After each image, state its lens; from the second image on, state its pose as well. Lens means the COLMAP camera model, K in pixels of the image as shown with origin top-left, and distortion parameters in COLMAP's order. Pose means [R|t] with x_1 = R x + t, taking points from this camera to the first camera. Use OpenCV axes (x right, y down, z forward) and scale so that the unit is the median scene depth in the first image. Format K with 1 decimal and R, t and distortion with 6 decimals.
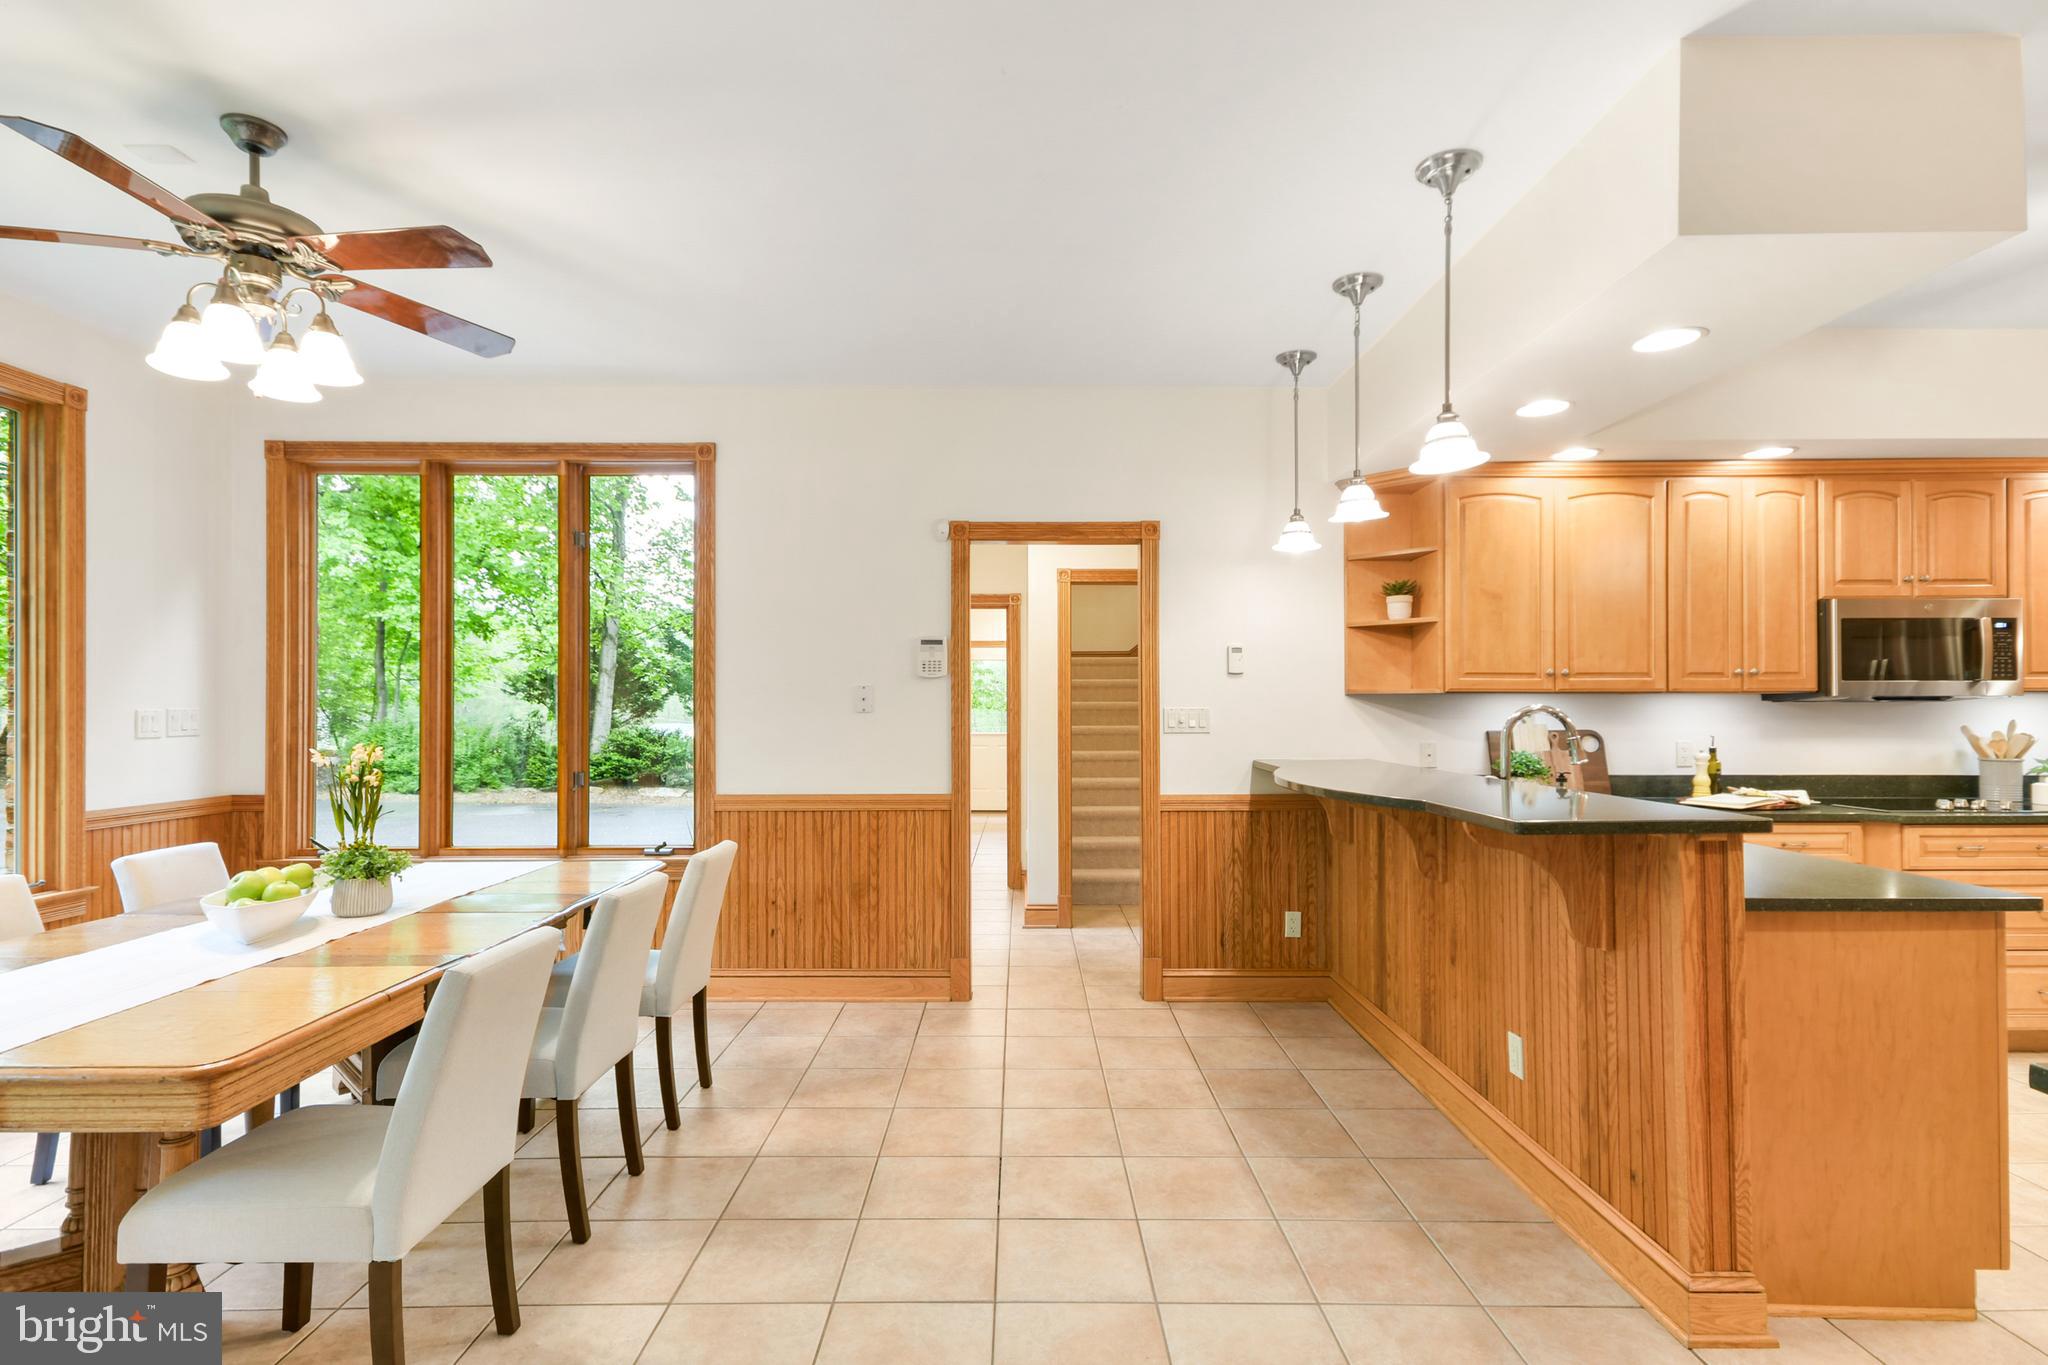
lens RADIAL K [[1002.6, 0, 1024.0], [0, 1002.6, 682.5], [0, 0, 1]] dist [-0.000275, -0.000046]
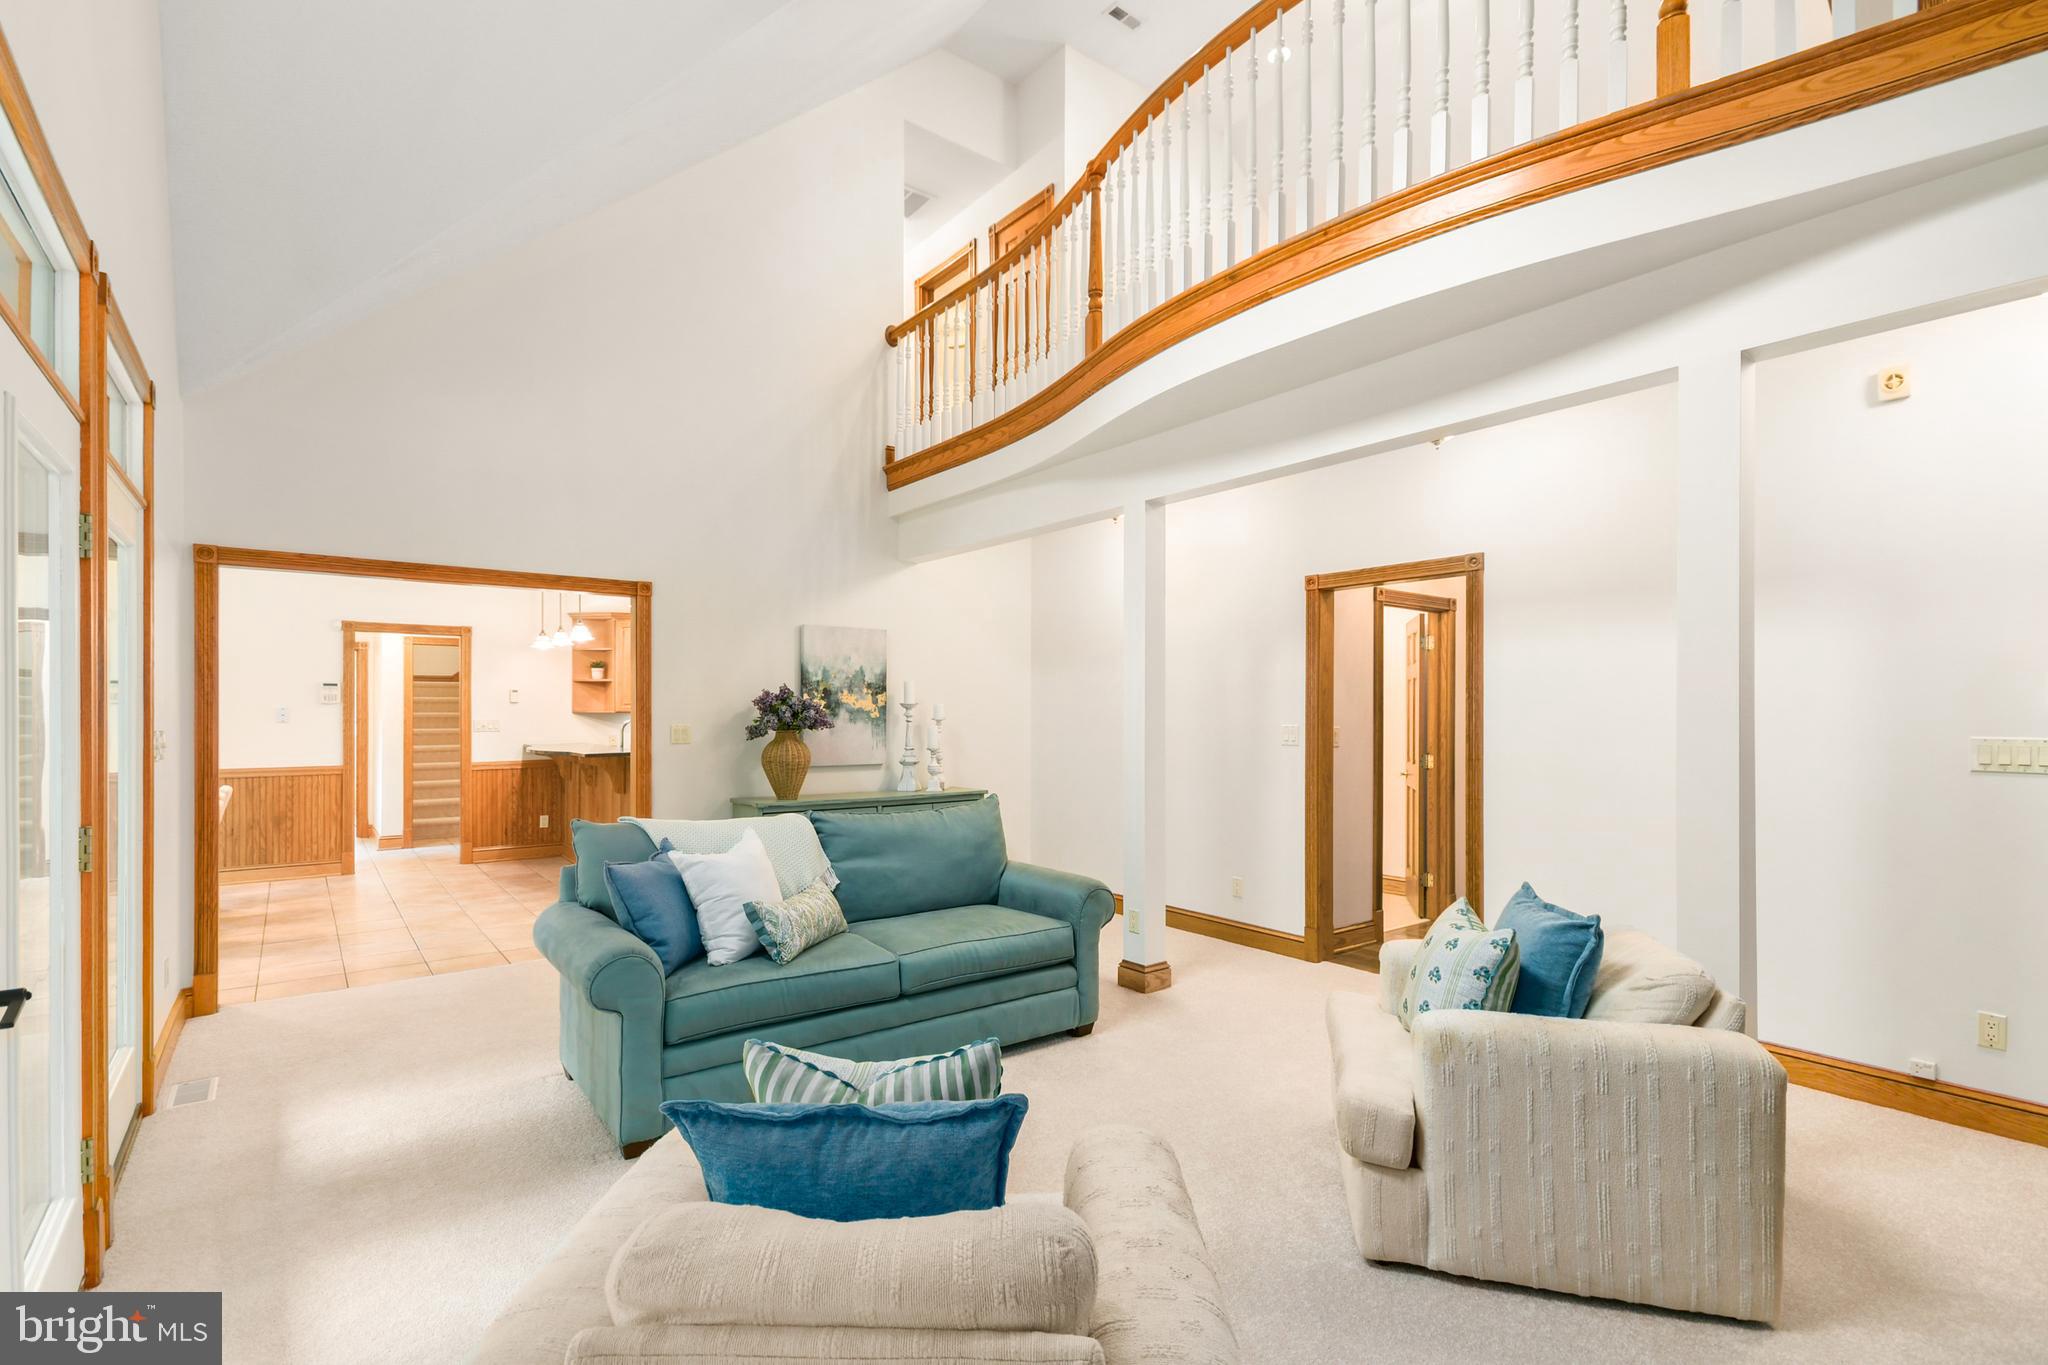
lens RADIAL K [[926.1, 0, 1027.7], [0, 926.1, 711.0], [0, 0, 1]] dist [0.003238, 0.000393]
pose [[0.787838, 0.001443, 0.615881, -0.133020], [-0.017718, 0.999636, 0.020324, -0.049309], [-0.615628, -0.026925, 0.787577, -1.163229]]
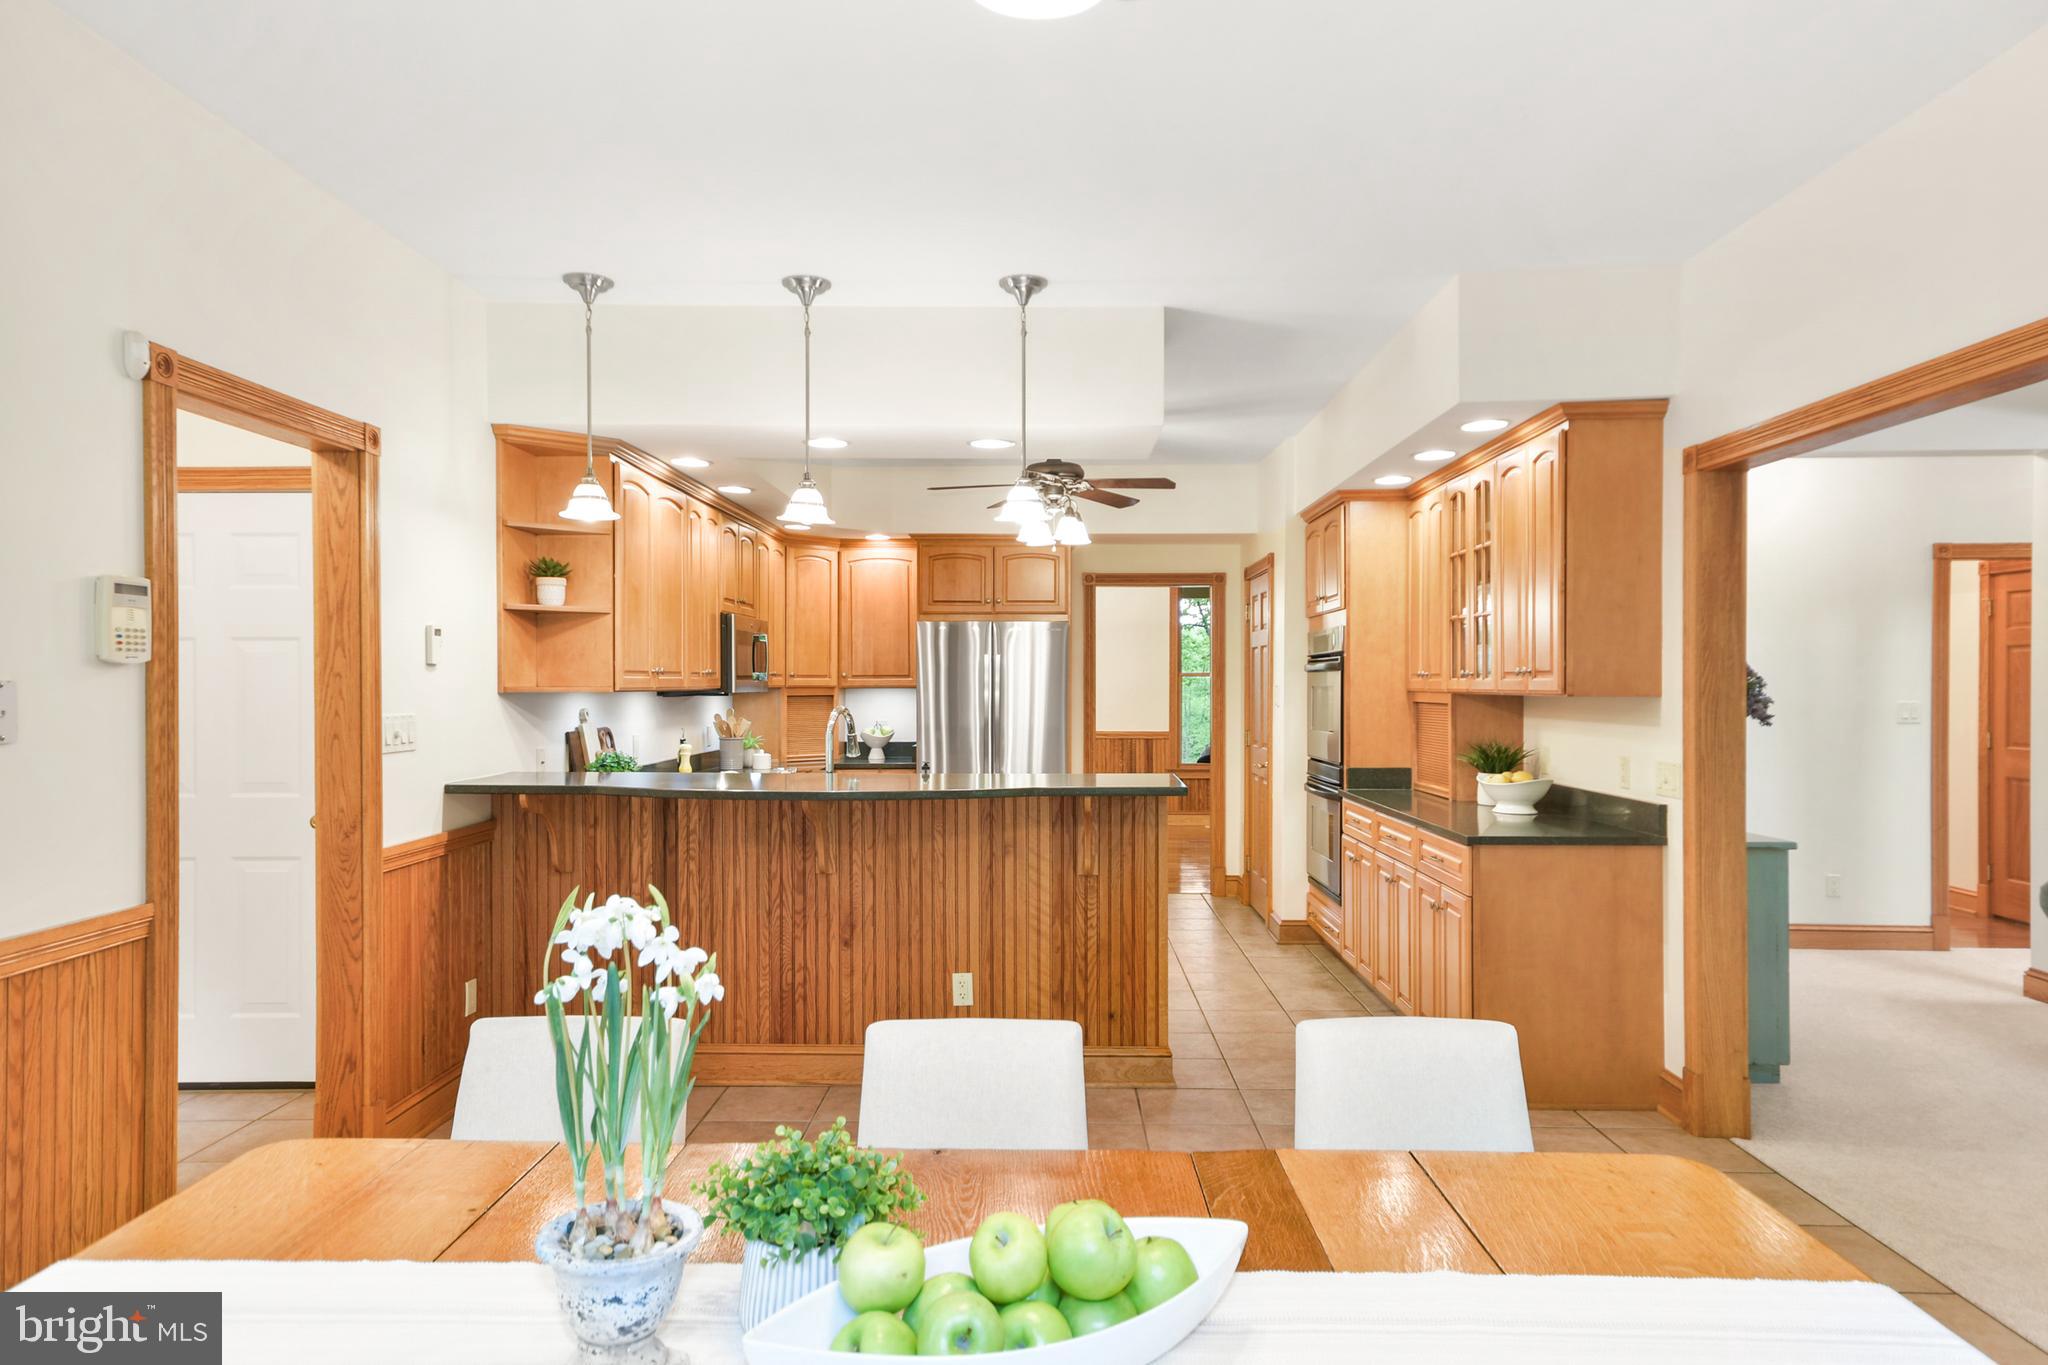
lens RADIAL K [[1268.5, 0, 1024.0], [0, 1268.5, 682.5], [0, 0, 1]] dist [0.028496, 0.000666]
pose [[0.018656, 0.001885, 0.999824, -0.684933], [-0.027045, 0.999633, -0.001380, -0.007190], [-0.999460, -0.027014, 0.018700, 0.562772]]
